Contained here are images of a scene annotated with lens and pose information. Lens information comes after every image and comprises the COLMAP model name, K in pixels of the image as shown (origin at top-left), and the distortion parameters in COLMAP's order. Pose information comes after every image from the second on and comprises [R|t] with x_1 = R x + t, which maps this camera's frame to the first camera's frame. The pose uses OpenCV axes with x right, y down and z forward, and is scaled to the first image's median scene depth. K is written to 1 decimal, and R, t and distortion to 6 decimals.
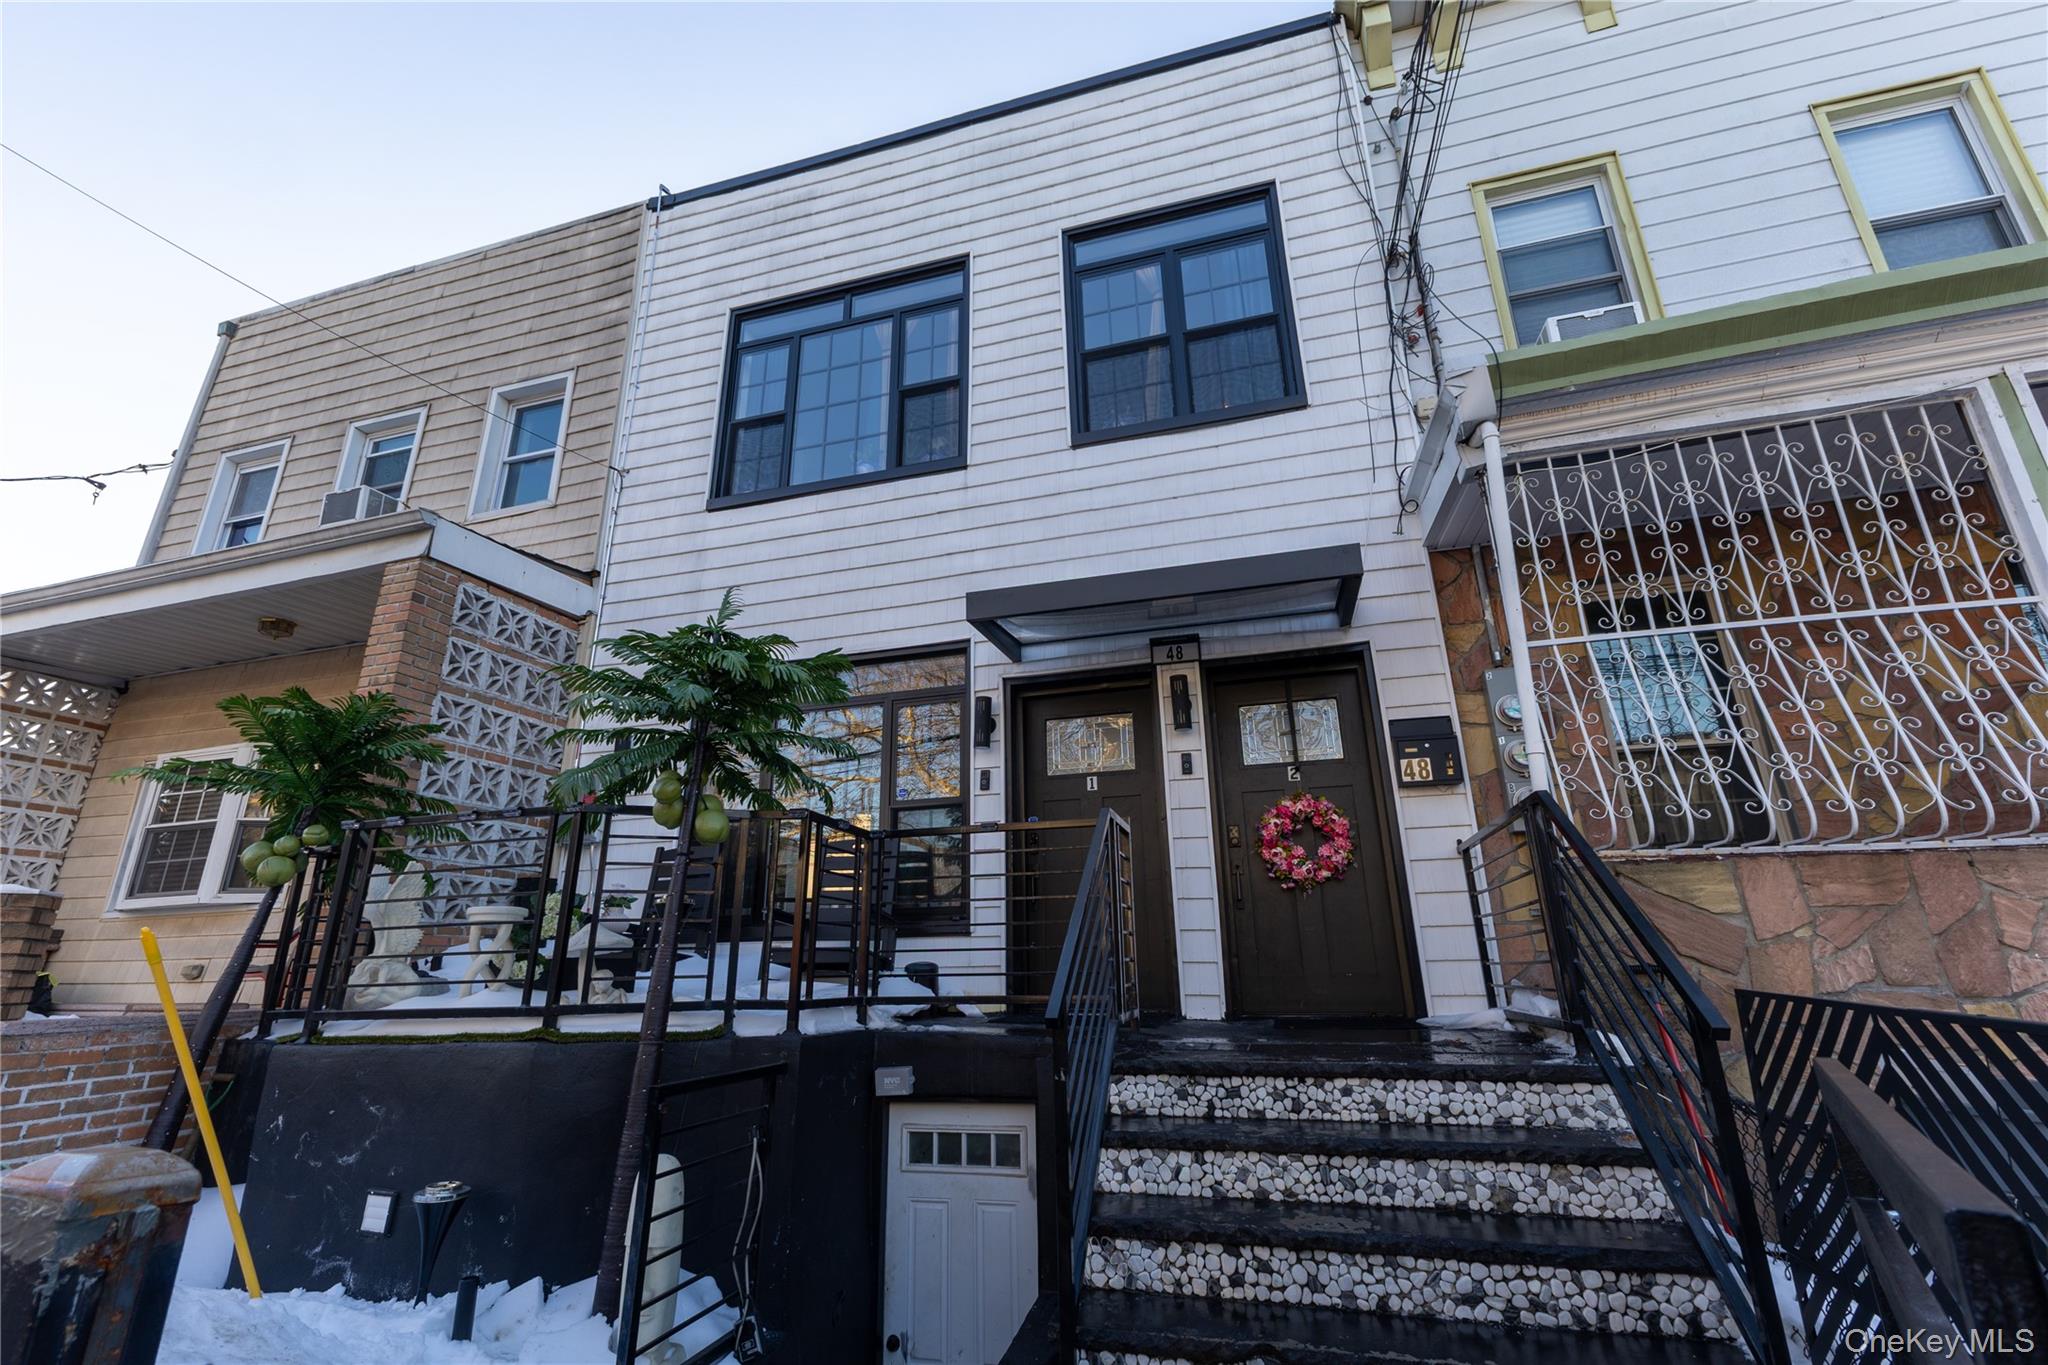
lens RADIAL K [[875.6, 0, 1024.1], [0, 875.6, 678.8], [0, 0, 1]] dist [0.007899, -0.001278]
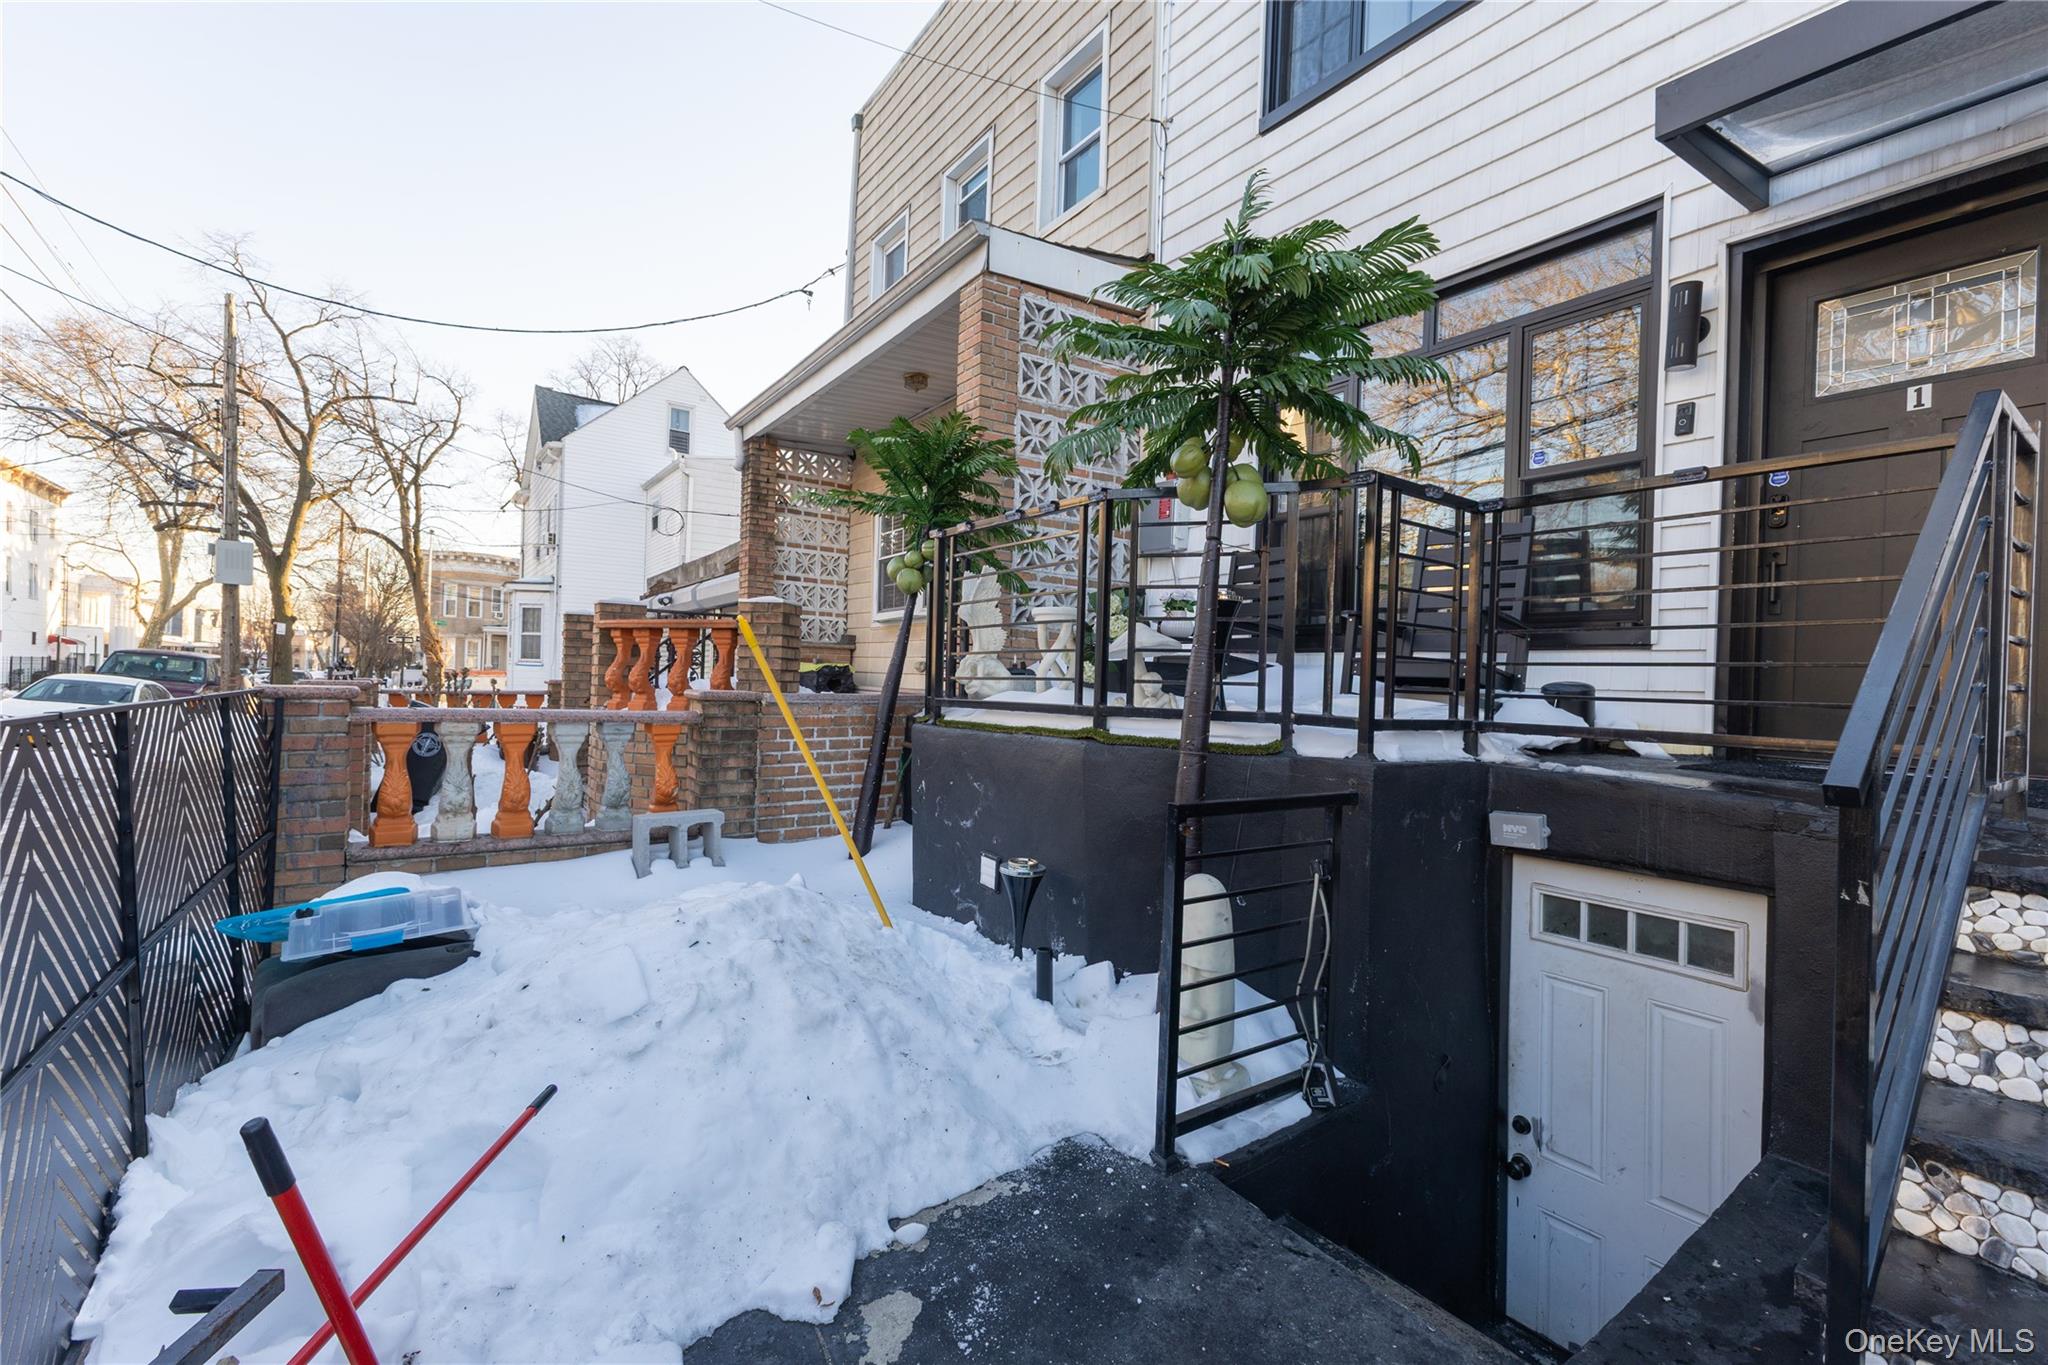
lens RADIAL K [[875.6, 0, 1024.1], [0, 875.6, 678.8], [0, 0, 1]] dist [0.007899, -0.001278]
pose [[0.775638, 0.038258, -0.630017, -0.008691], [0.156570, 0.955301, 0.250770, 0.080080], [0.611450, -0.293148, 0.734978, 0.223740]]
